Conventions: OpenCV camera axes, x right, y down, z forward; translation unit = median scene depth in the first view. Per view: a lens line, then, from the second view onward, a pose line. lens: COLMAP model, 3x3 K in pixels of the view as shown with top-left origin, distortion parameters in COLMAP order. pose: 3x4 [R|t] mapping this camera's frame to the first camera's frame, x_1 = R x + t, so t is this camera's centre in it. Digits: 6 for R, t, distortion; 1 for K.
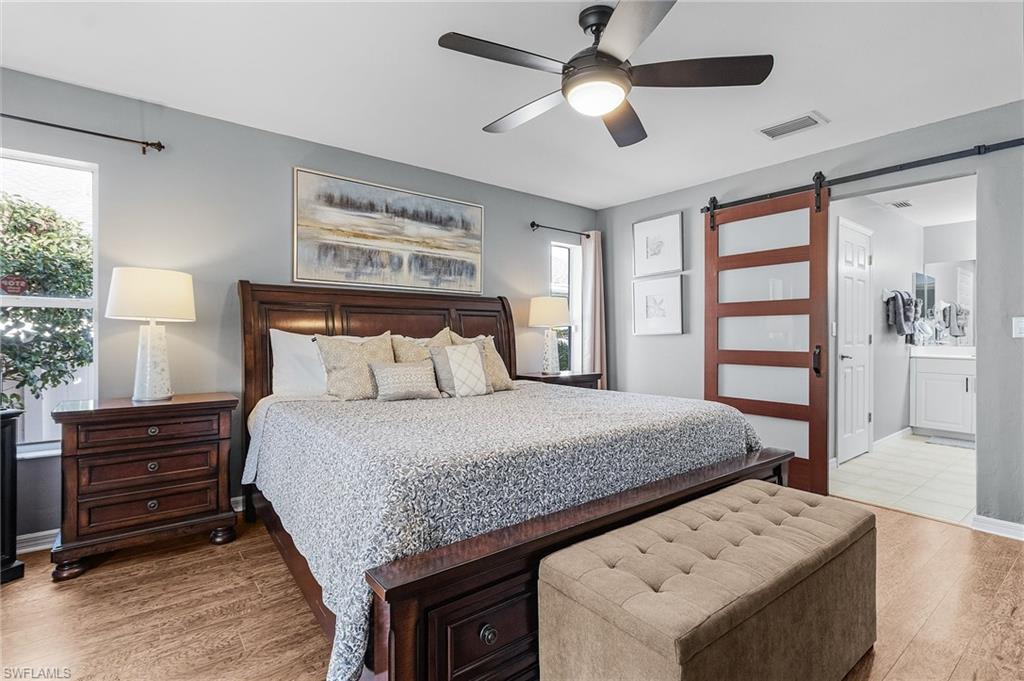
lens RADIAL K [[479.2, 0, 514.9], [0, 479.2, 337.2], [0, 0, 1]] dist [-0.001427, 0.002378]
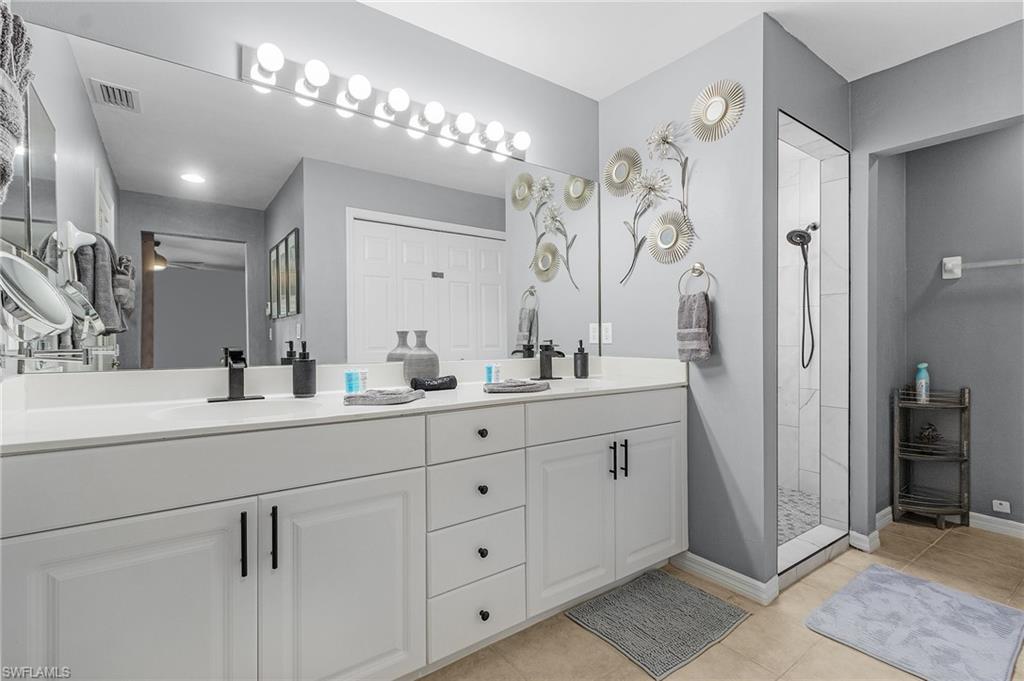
lens RADIAL K [[479.2, 0, 512.7], [0, 479.2, 342.1], [0, 0, 1]] dist [-0.001427, 0.002378]
pose [[0.032756, -0.005870, 0.999446, 0.549214], [0.004503, 0.999973, 0.005726, 0.003848], [-0.999453, 0.004313, 0.032781, 0.659227]]
